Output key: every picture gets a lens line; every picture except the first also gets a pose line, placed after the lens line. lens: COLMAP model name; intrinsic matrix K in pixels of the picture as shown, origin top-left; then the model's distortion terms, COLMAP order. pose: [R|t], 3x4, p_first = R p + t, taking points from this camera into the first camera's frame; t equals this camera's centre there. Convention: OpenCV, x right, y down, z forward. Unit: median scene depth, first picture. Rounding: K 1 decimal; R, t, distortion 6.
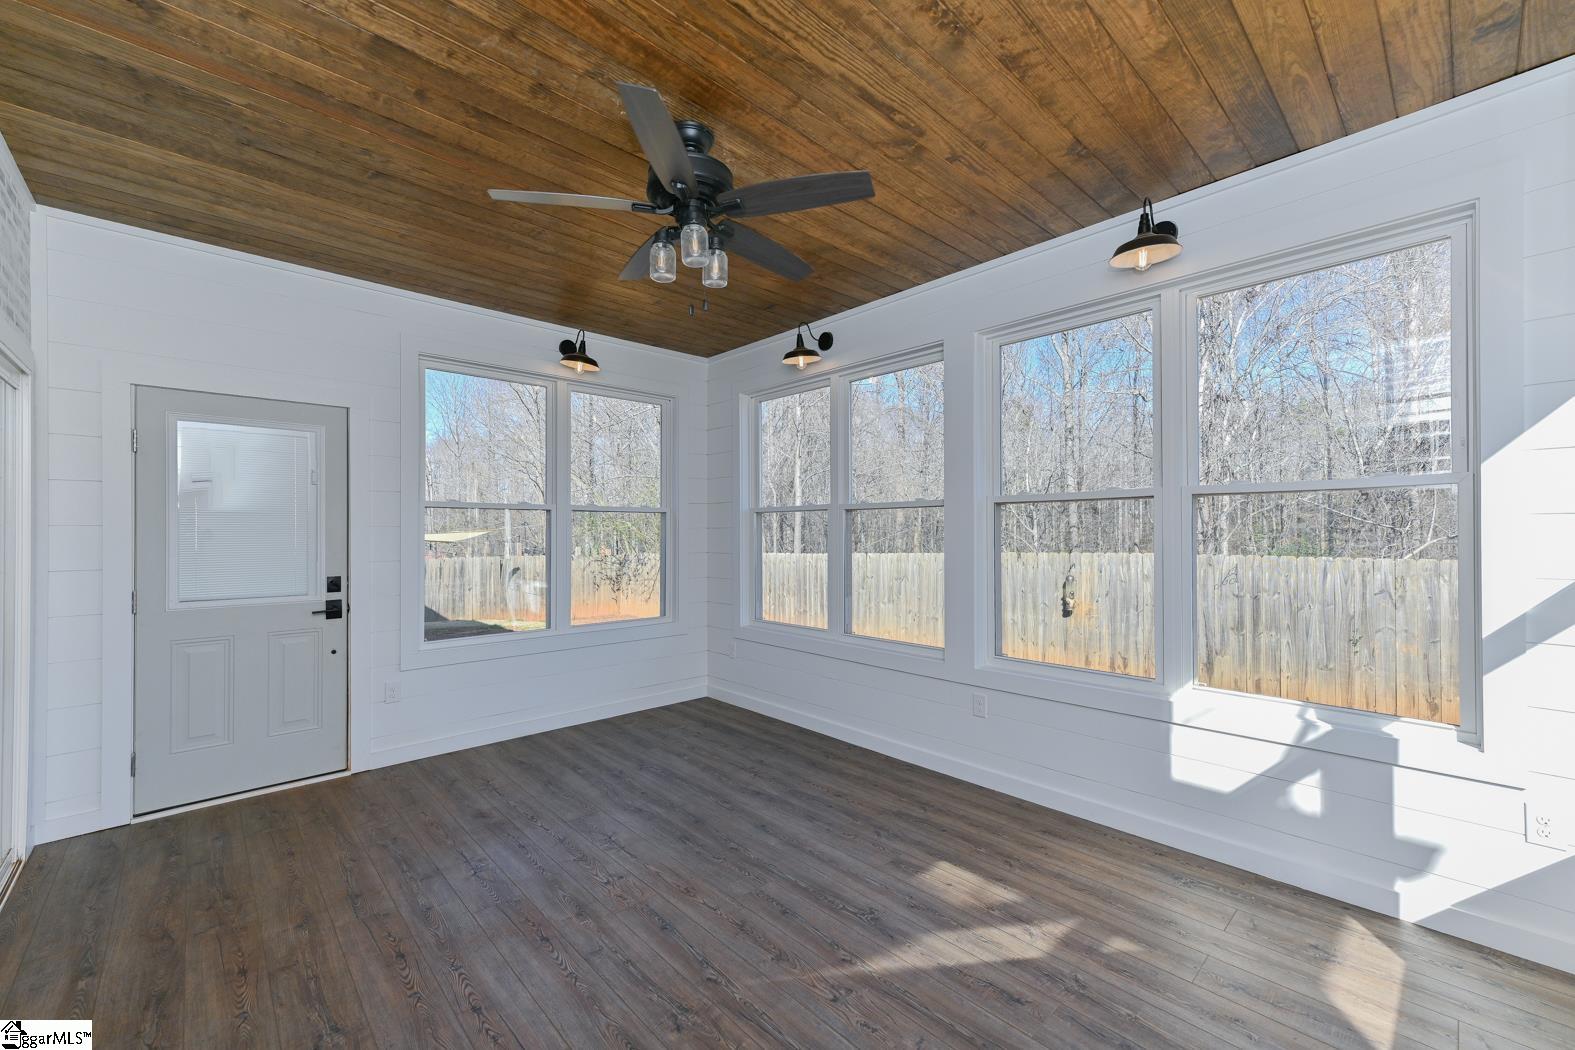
lens RADIAL K [[619.7, 0, 787.5], [0, 619.7, 525.0], [0, 0, 1]] dist [0.010883, 0.000232]
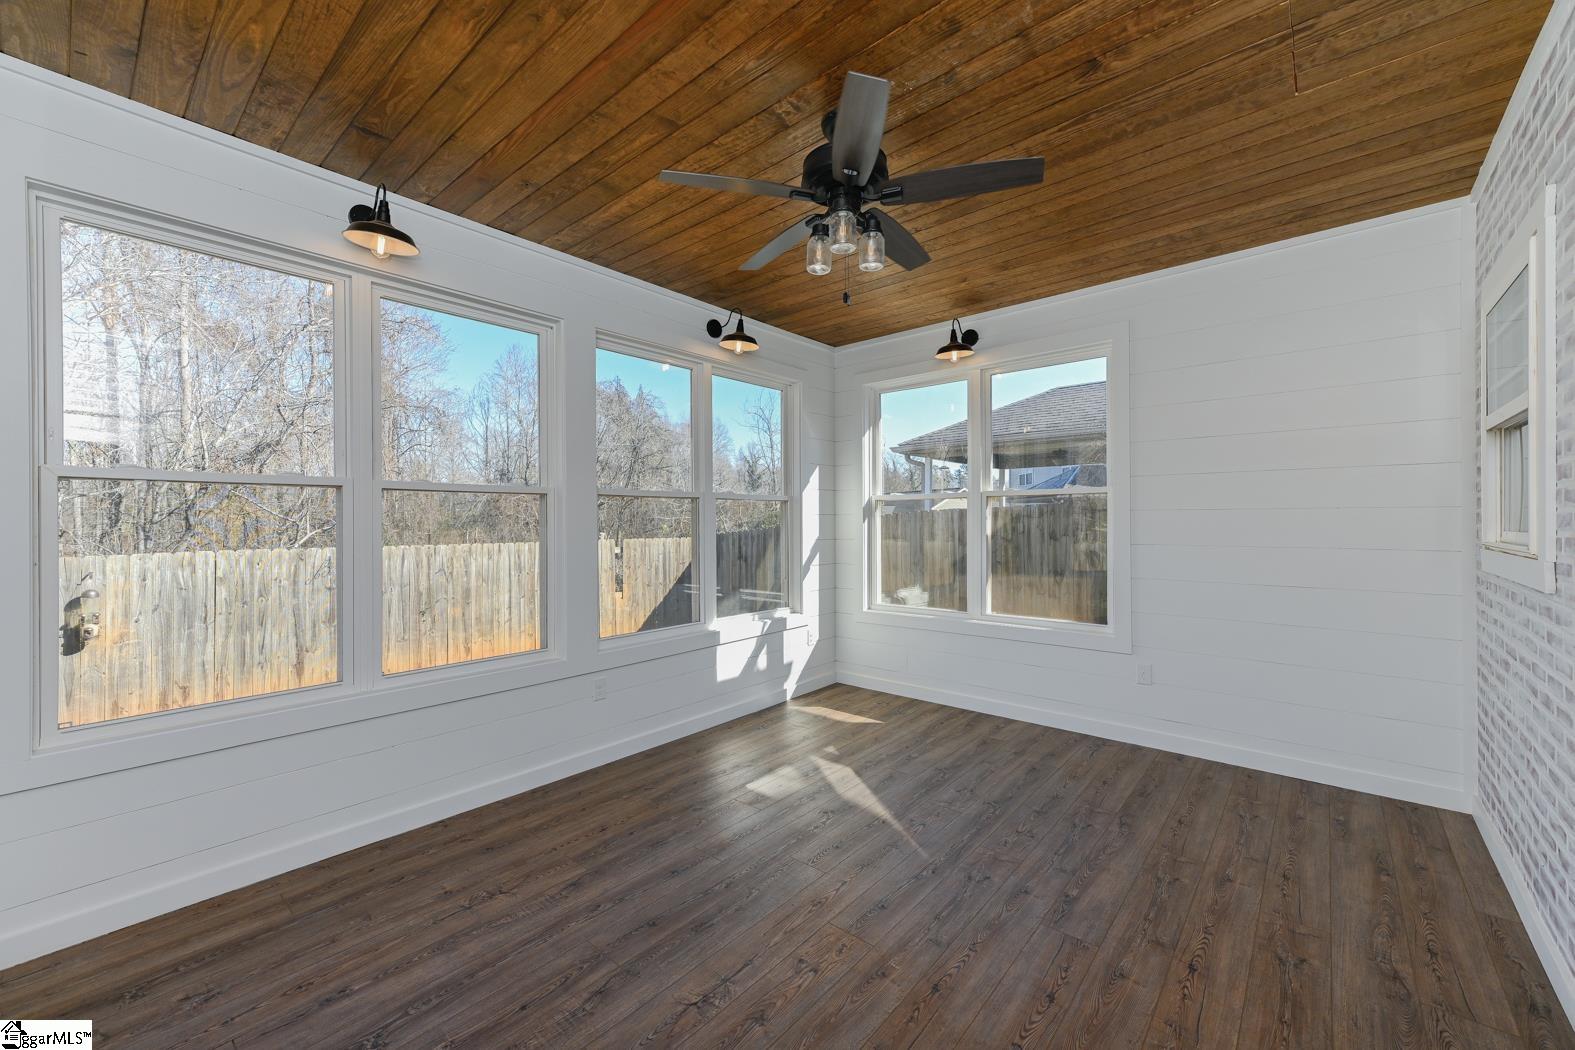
lens RADIAL K [[616.5, 0, 784.6], [0, 616.5, 520.7], [0, 0, 1]] dist [0.011245, 0.000643]
pose [[-0.090734, 0.005678, 0.995859, -0.668531], [-0.006820, 0.999957, -0.006323, 0.011079], [-0.995852, -0.007365, -0.090692, 0.700072]]
